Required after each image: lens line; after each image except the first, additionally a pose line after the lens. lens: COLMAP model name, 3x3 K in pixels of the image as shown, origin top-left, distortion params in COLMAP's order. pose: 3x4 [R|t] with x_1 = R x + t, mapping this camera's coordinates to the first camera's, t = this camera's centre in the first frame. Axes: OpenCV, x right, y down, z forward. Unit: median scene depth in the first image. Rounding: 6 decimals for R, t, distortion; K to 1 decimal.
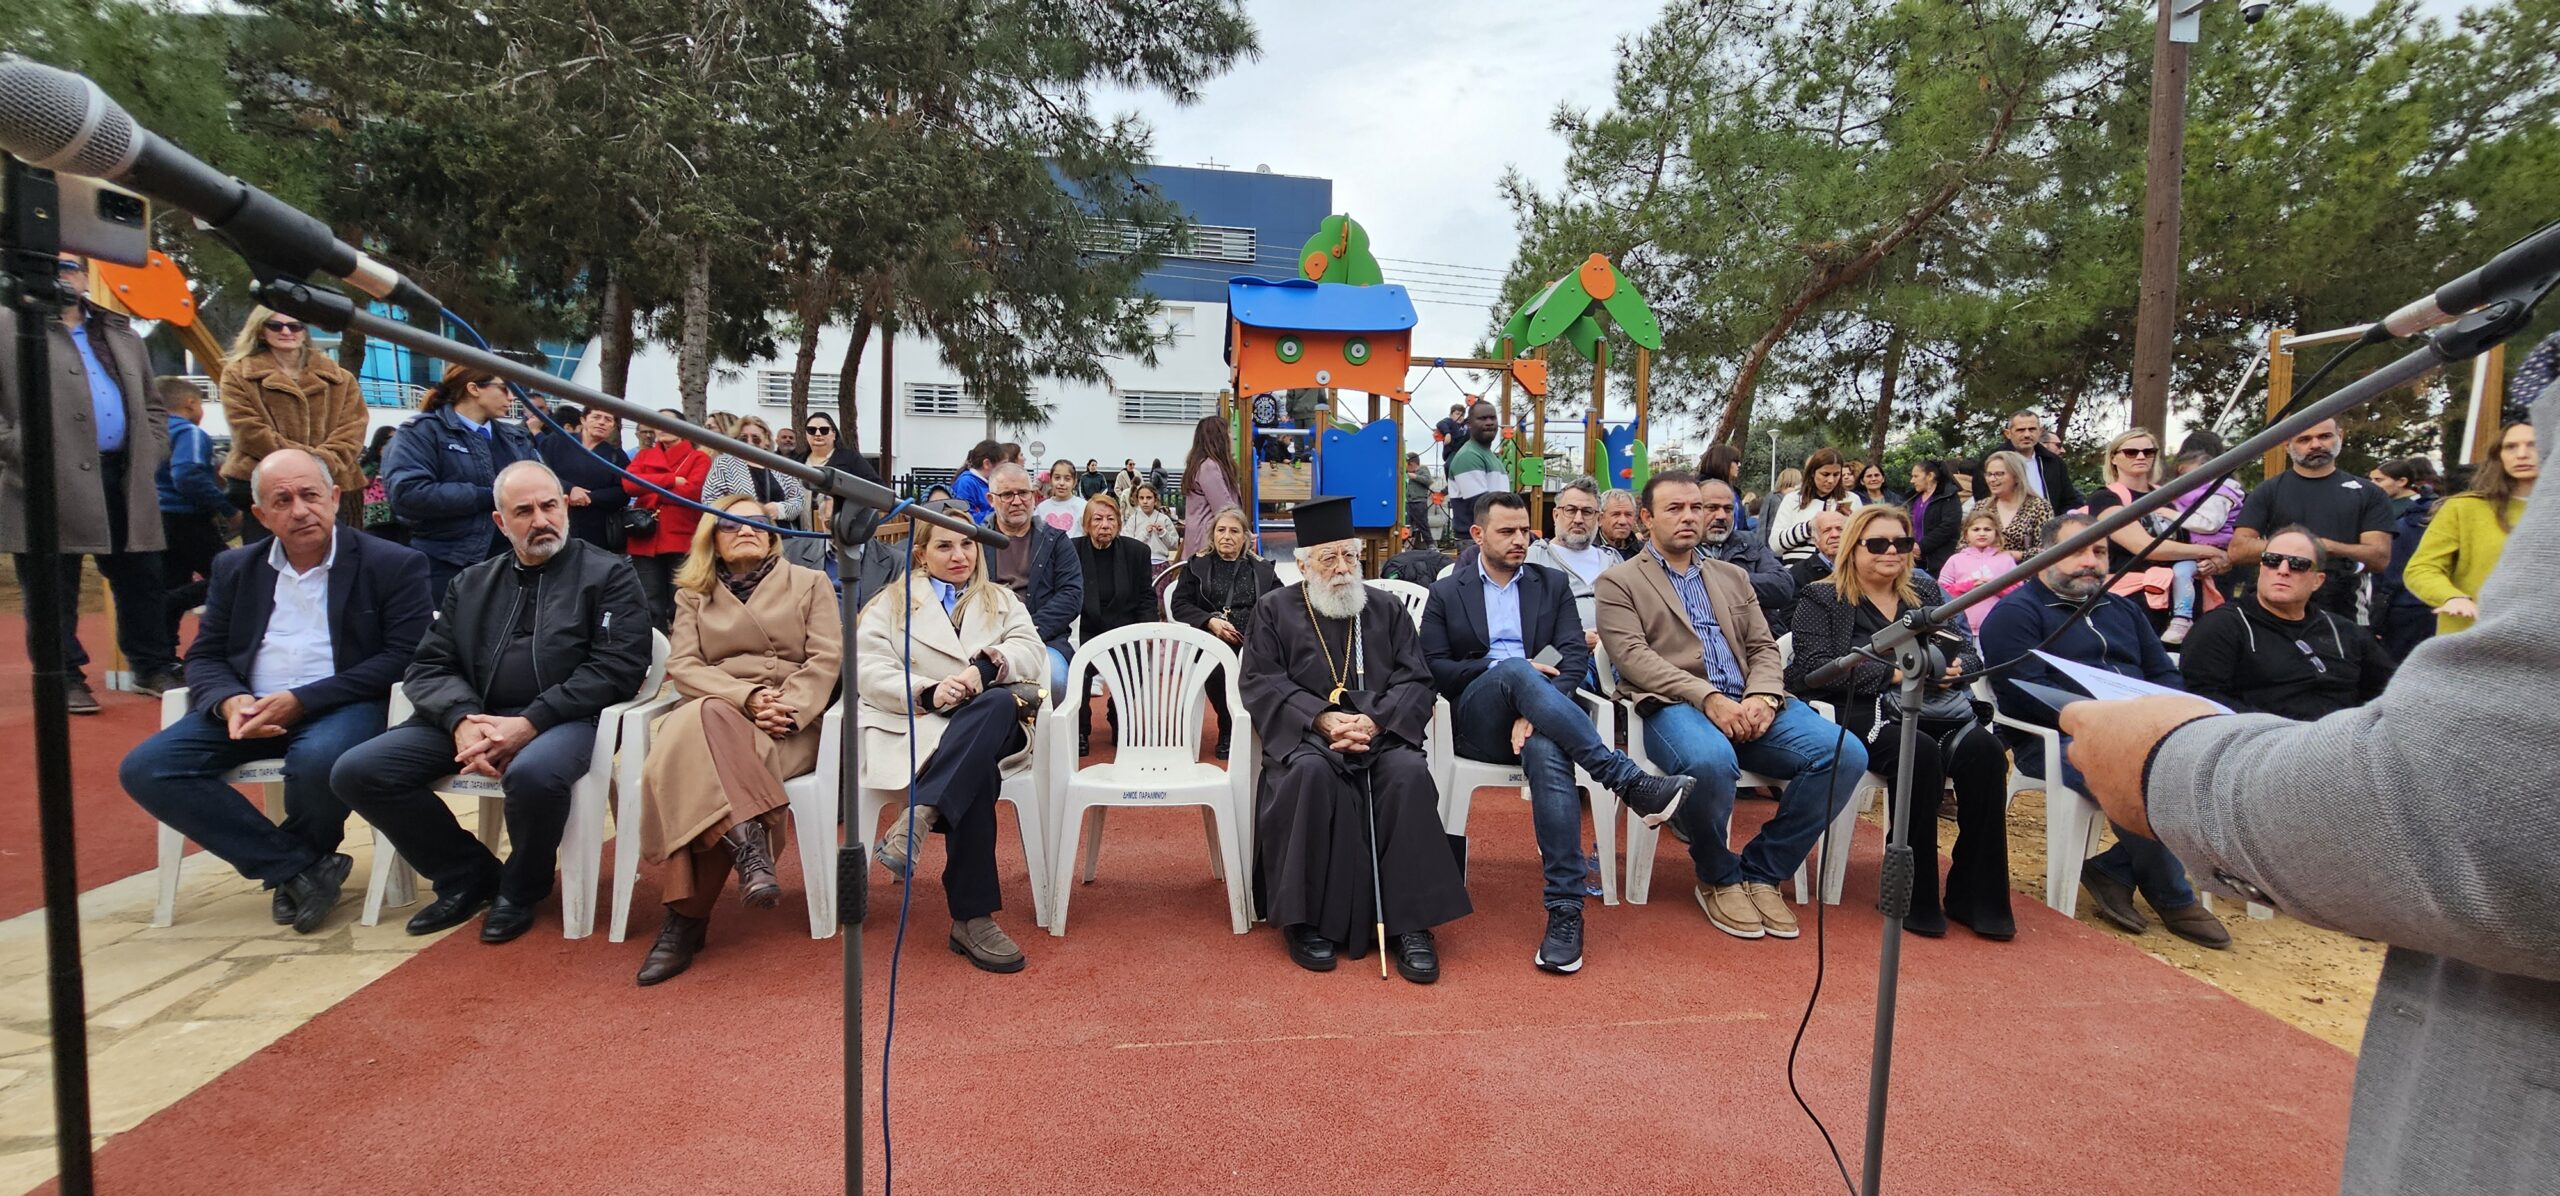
lens RADIAL K [[1055.0, 0, 1264.2], [0, 1055.0, 604.4], [0, 0, 1]] dist [0.001906, -0.001939]
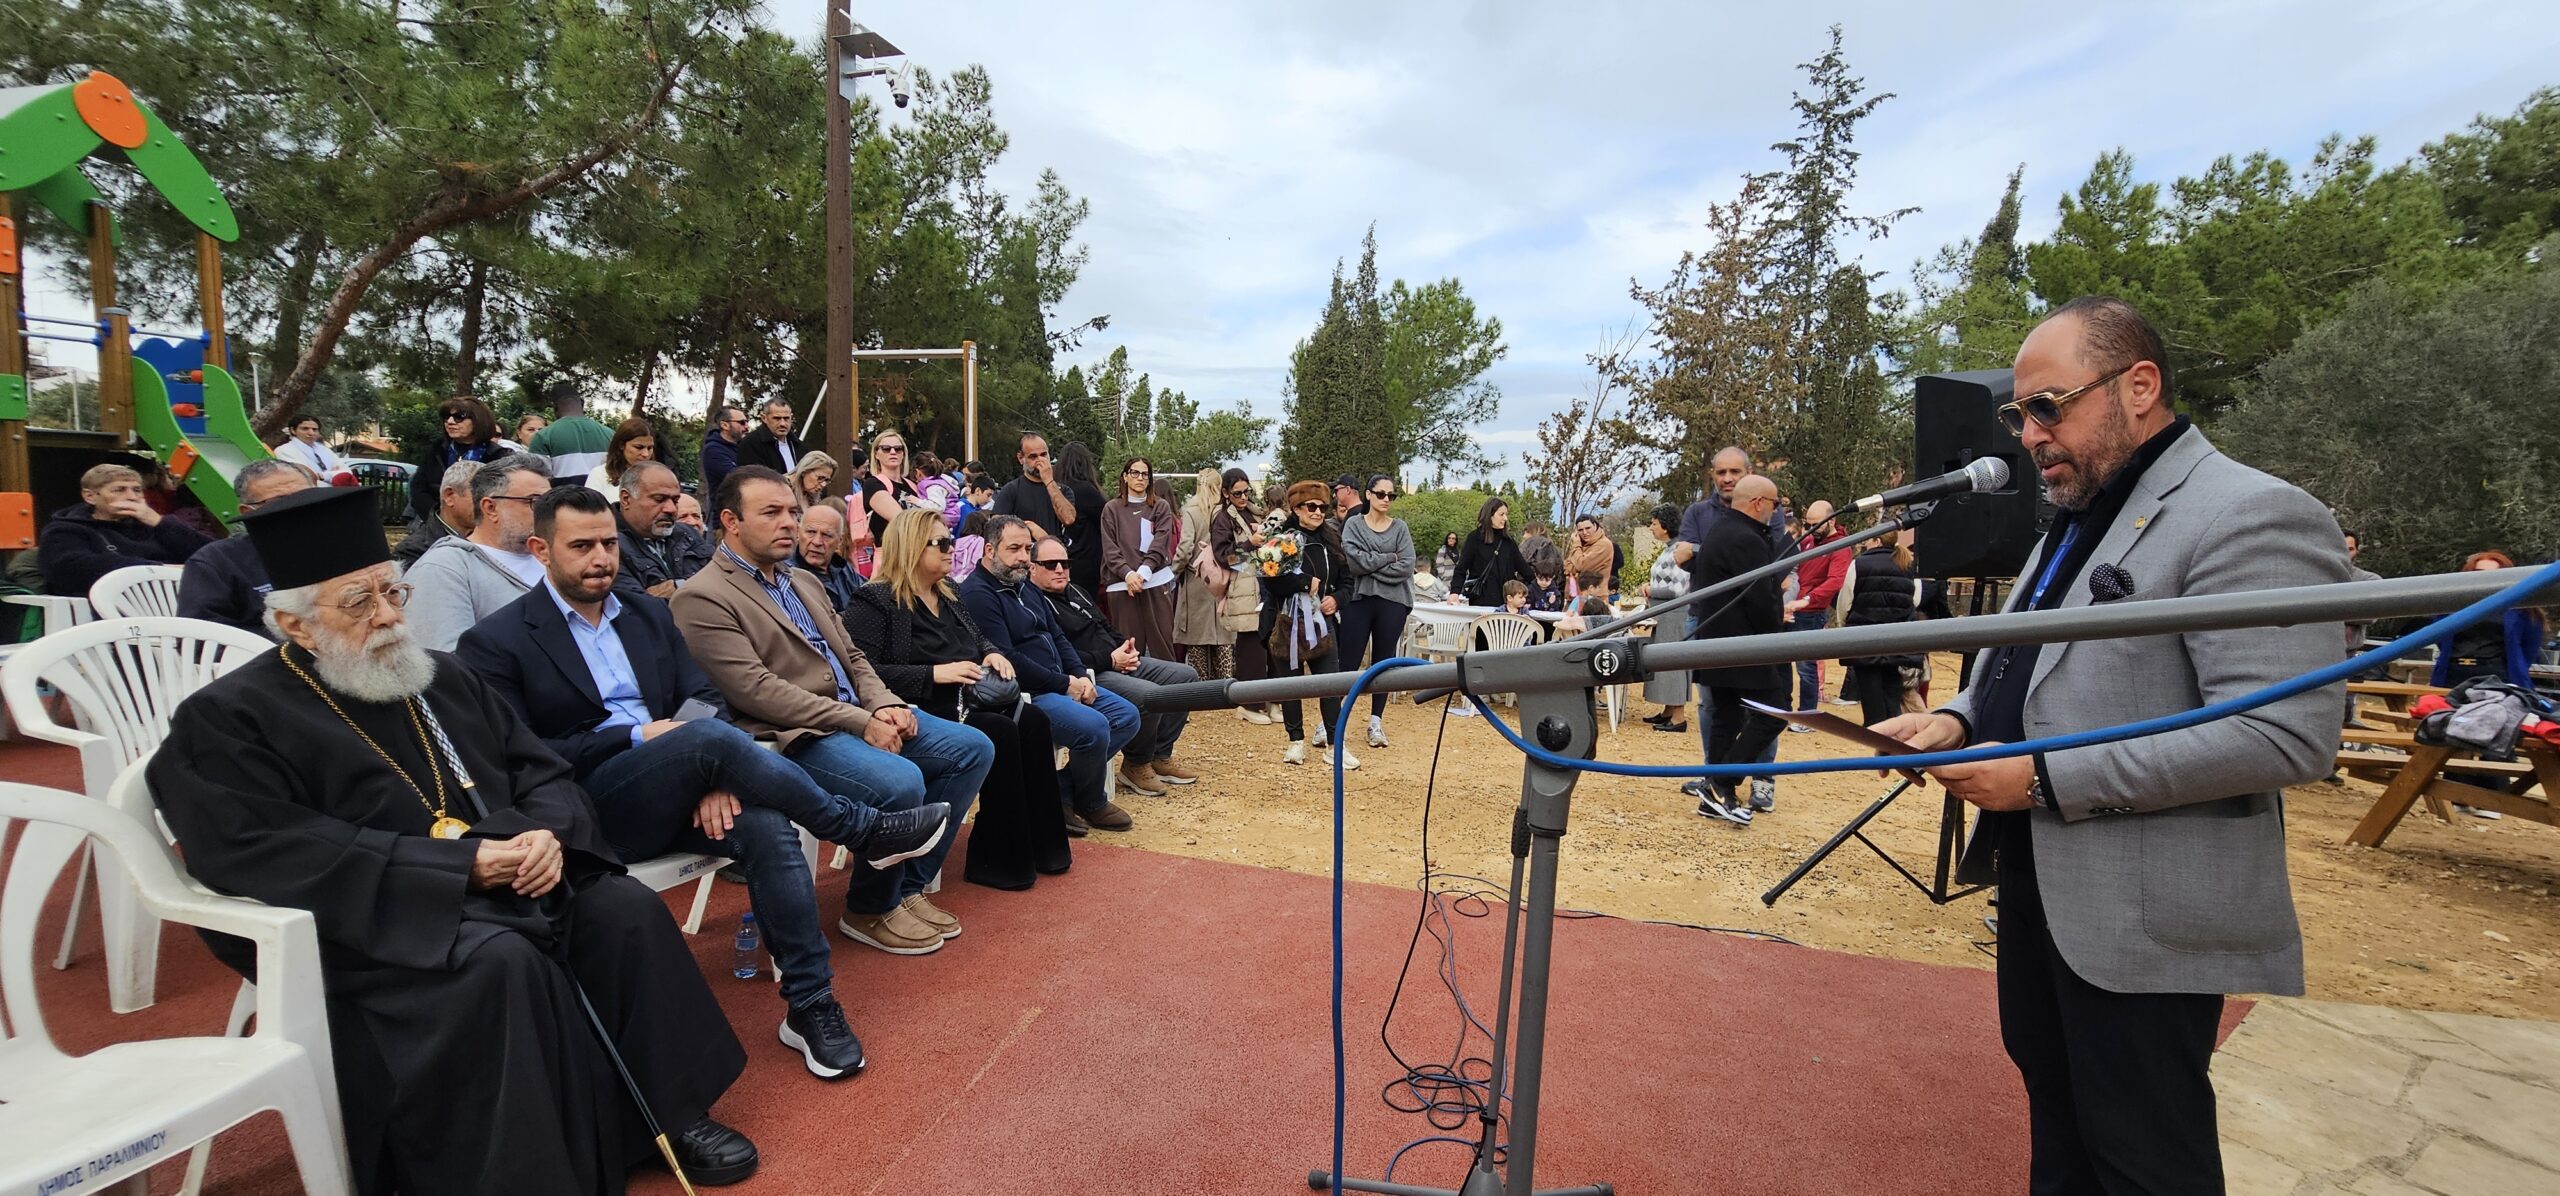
lens RADIAL K [[1055.0, 0, 1276.3], [0, 1055.0, 597.0], [0, 0, 1]] dist [0.001906, -0.001939]
pose [[0.317935, -0.076619, 0.945012, -0.081704], [0.040080, 0.996925, 0.067343, -0.016625], [-0.947265, 0.016465, 0.320028, 0.084281]]
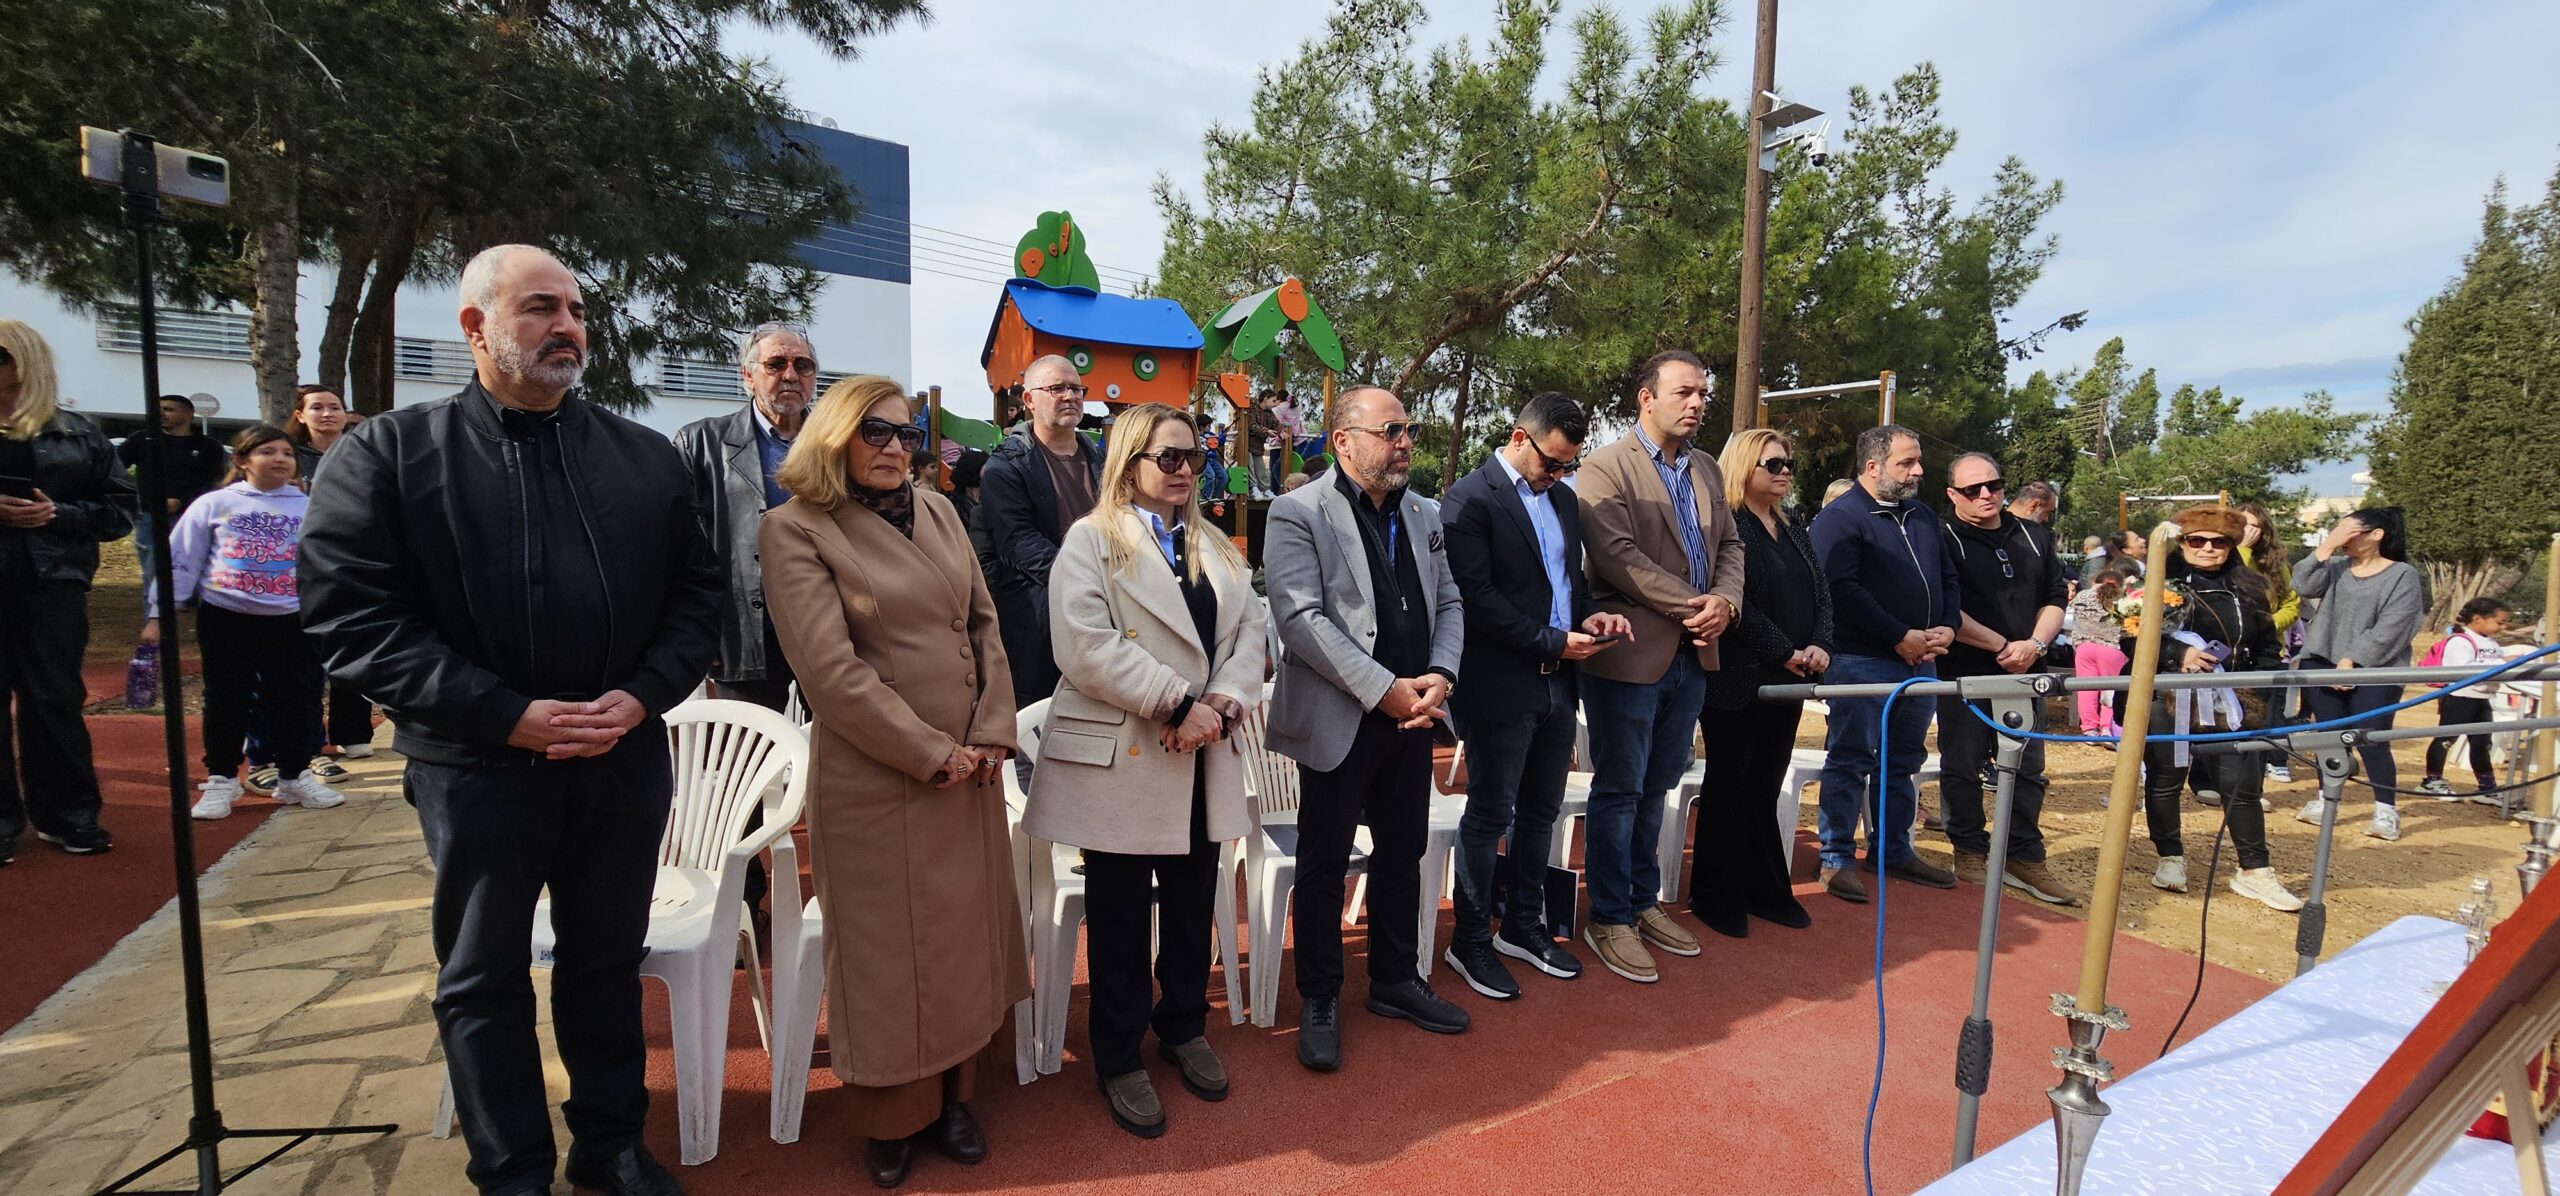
lens RADIAL K [[1055.0, 0, 1249.2], [0, 1055.0, 607.8], [0, 0, 1]] dist [0.001906, -0.001939]
pose [[0.915590, -0.027943, 0.401140, -0.131676], [0.020284, 0.999522, 0.023327, -0.020290], [-0.401600, -0.013221, 0.915720, 0.030832]]
